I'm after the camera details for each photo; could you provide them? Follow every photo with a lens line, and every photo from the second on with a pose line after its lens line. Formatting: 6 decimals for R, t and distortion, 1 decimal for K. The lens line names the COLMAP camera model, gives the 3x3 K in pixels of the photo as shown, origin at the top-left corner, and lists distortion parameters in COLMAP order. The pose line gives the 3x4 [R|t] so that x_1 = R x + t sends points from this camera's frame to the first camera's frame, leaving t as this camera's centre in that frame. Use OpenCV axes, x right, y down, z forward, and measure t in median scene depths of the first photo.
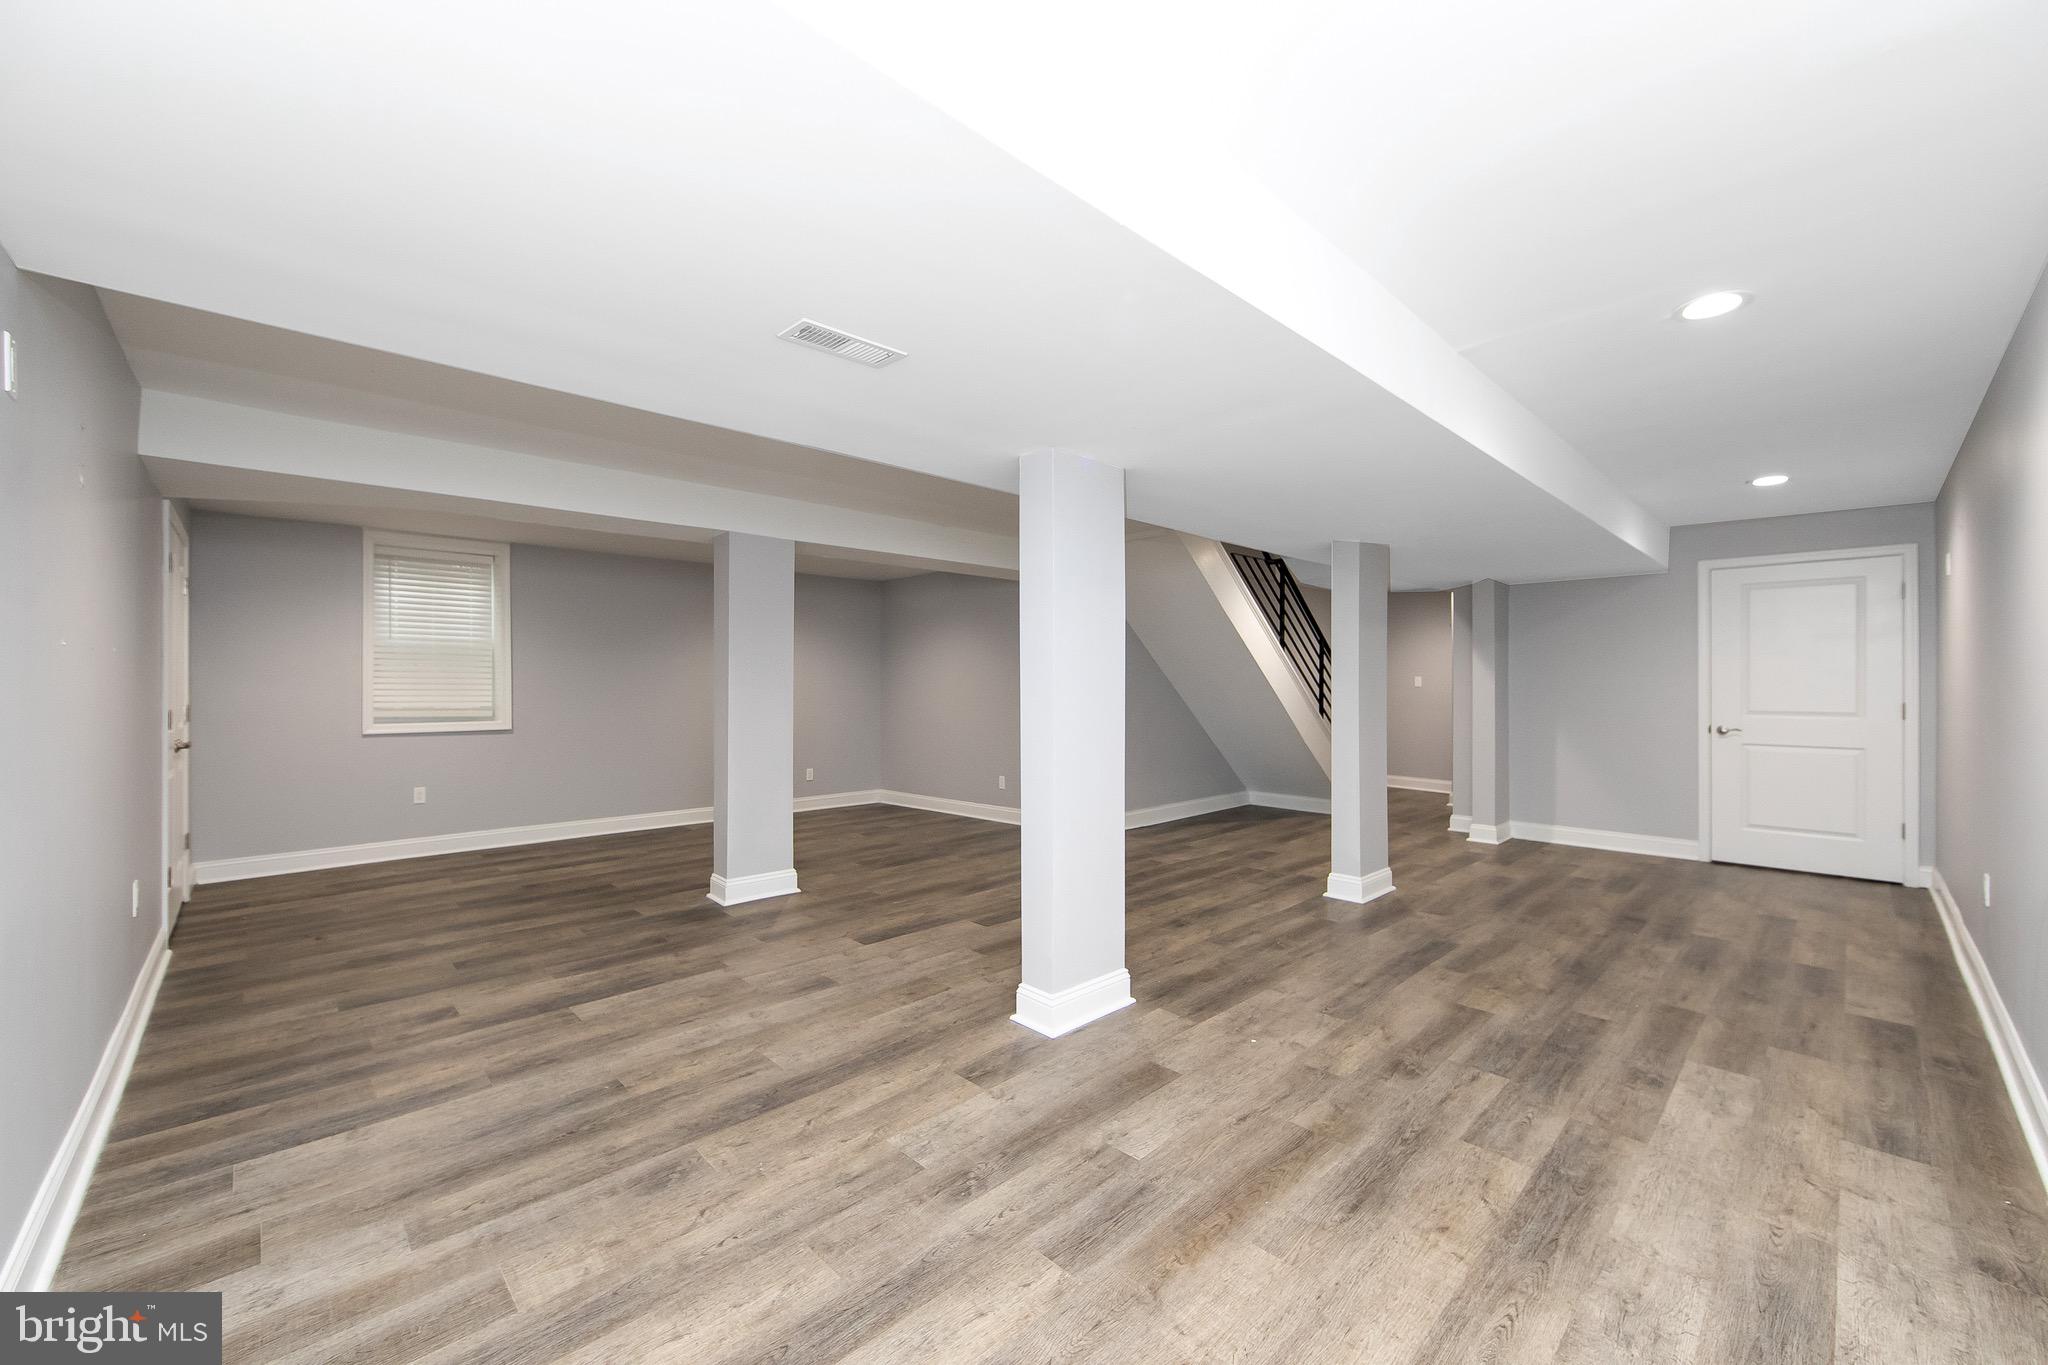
lens RADIAL K [[792.7, 0, 1024.0], [0, 792.7, 682.5], [0, 0, 1]] dist [-0.001474, -0.000072]
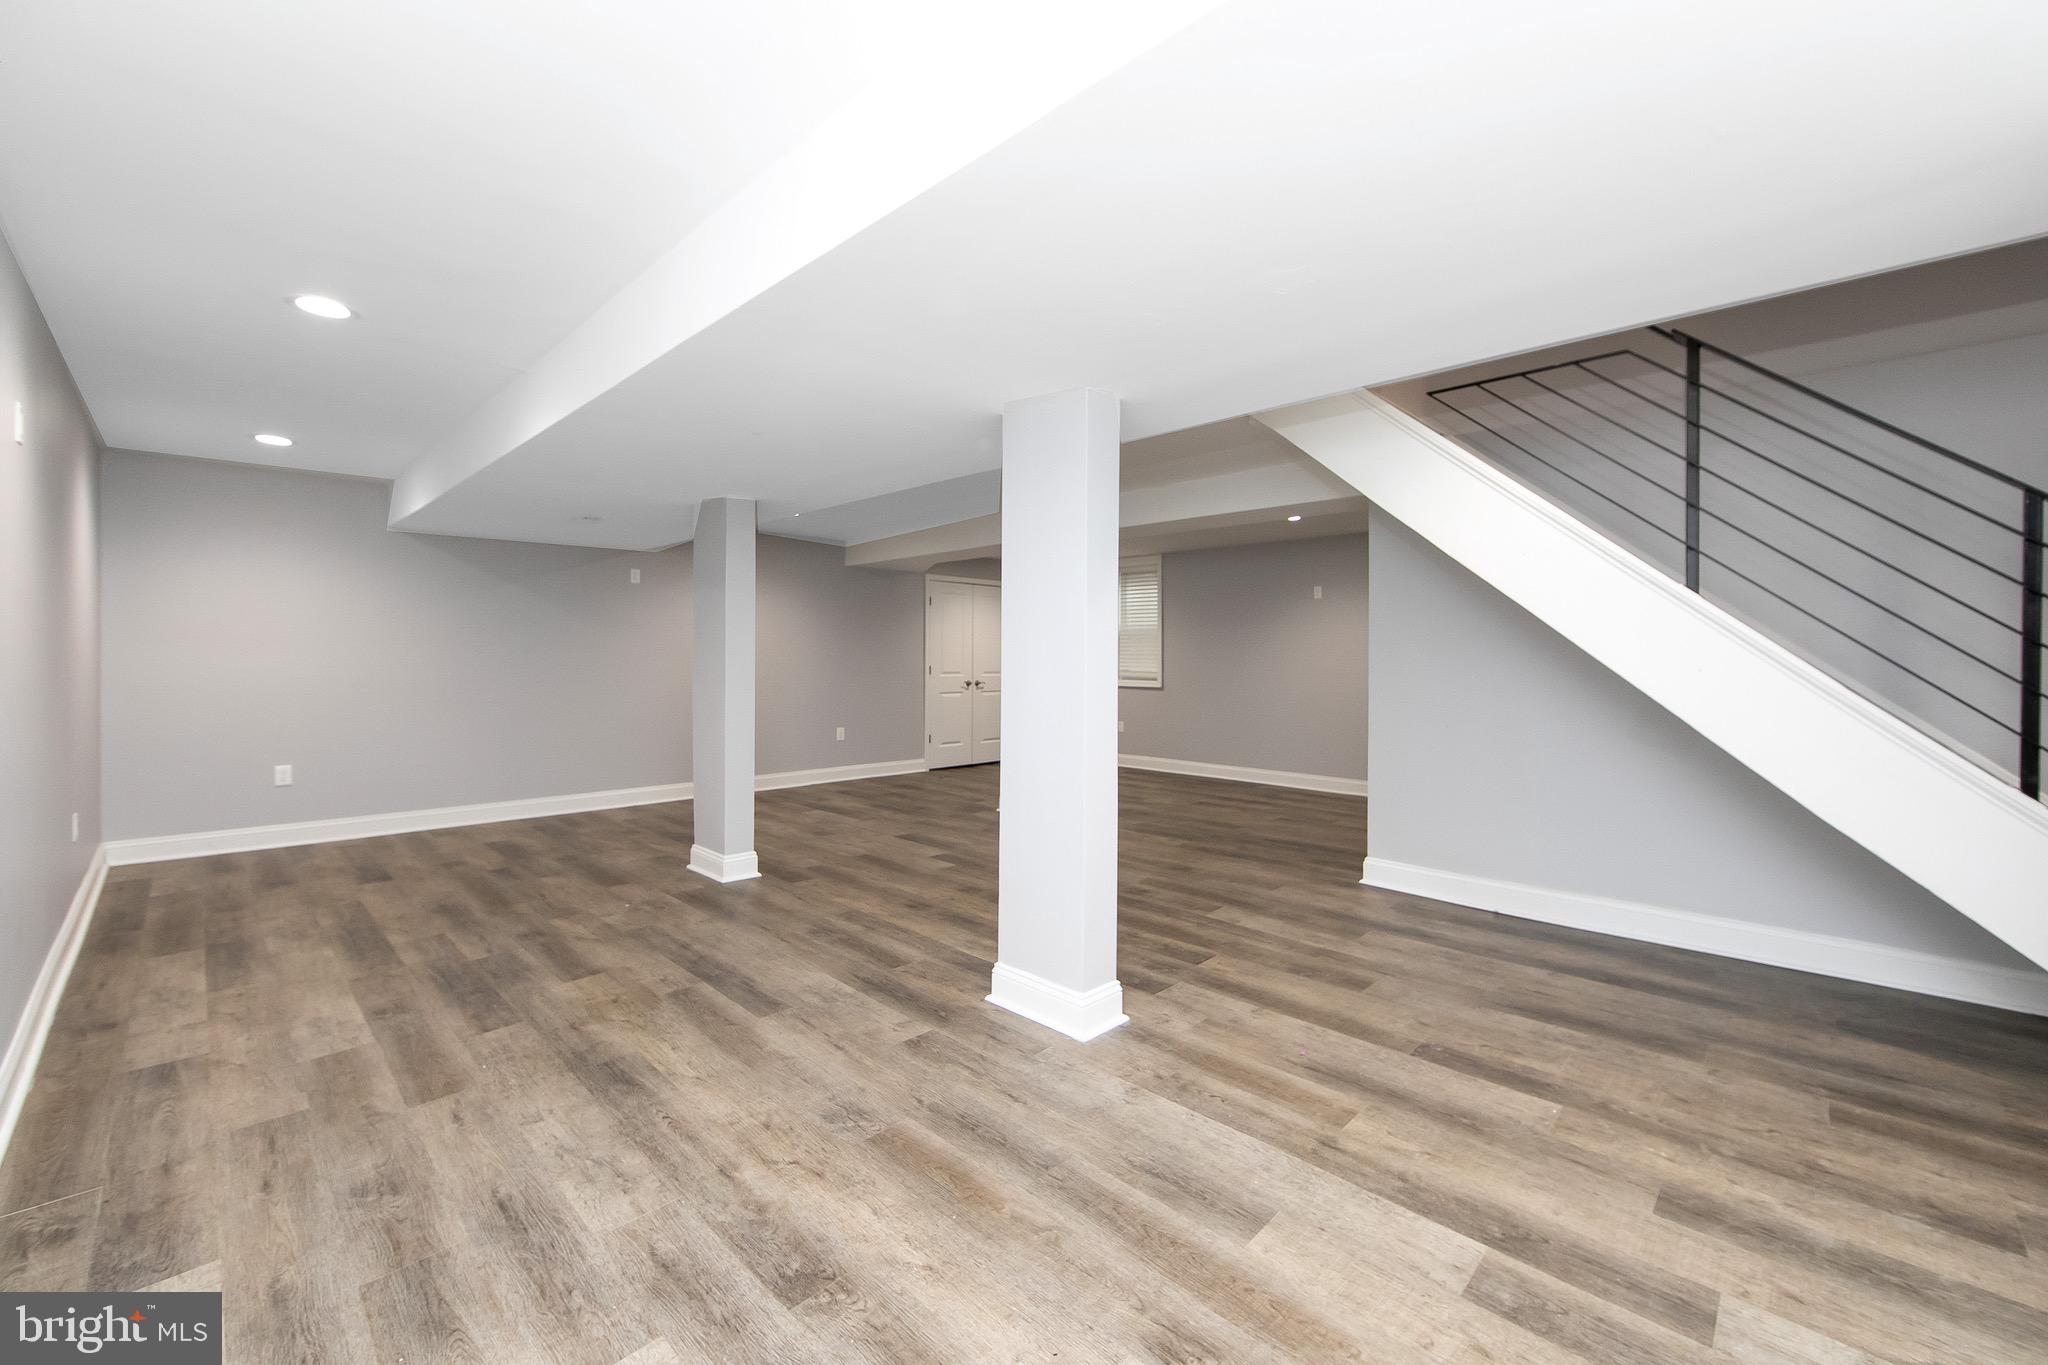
lens RADIAL K [[807.3, 0, 1033.5], [0, 807.3, 637.8], [0, 0, 1]] dist [-0.009034, 0.000609]
pose [[0.049288, -0.024633, -0.998481, 1.515114], [-0.004706, 0.999679, -0.024895, 0.017219], [0.998774, 0.005926, 0.049156, 1.428897]]
